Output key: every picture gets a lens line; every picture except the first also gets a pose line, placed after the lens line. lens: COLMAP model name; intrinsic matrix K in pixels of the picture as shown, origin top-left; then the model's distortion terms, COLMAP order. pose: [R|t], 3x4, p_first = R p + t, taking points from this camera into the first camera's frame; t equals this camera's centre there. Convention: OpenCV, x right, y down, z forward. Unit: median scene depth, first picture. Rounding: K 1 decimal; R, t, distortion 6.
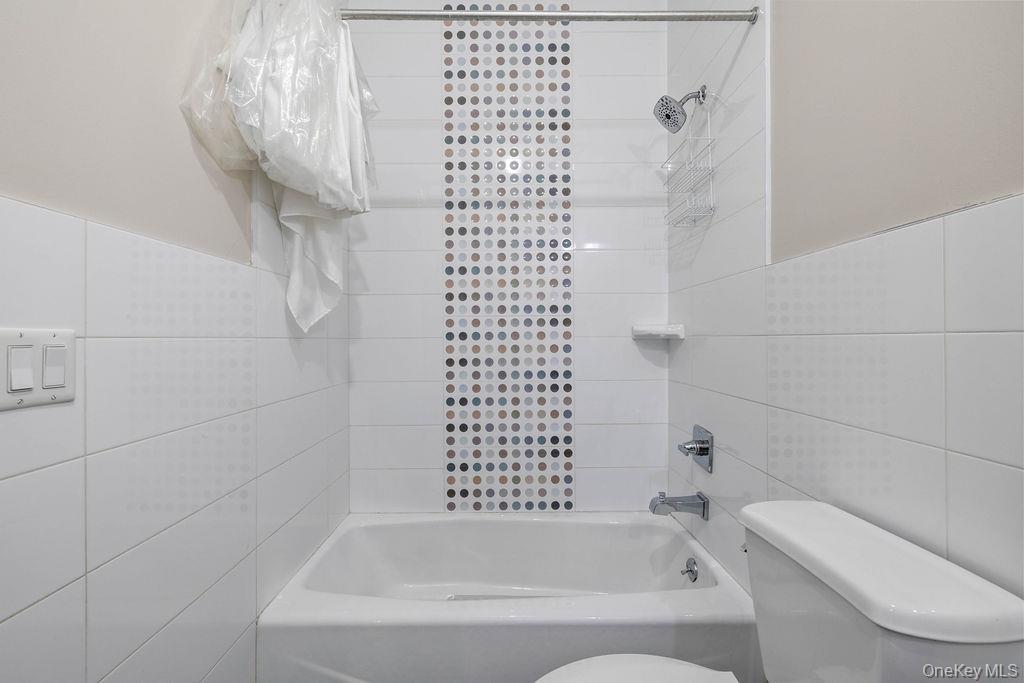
lens RADIAL K [[433.1, 0, 505.0], [0, 433.1, 338.3], [0, 0, 1]] dist [0.002135, -0.000730]
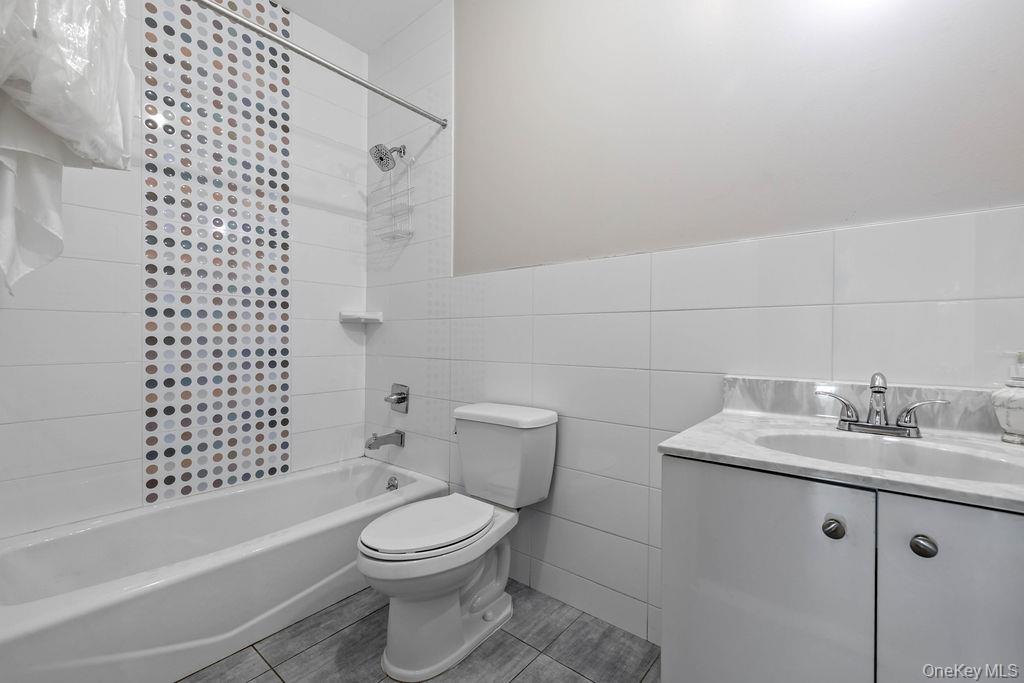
lens RADIAL K [[433.1, 0, 514.6], [0, 433.1, 341.3], [0, 0, 1]] dist [0.002135, -0.000730]
pose [[0.638012, -0.000173, 0.770026, -0.340748], [-0.011270, 0.999891, 0.009563, 0.039077], [-0.769944, -0.014779, 0.637940, -0.171265]]
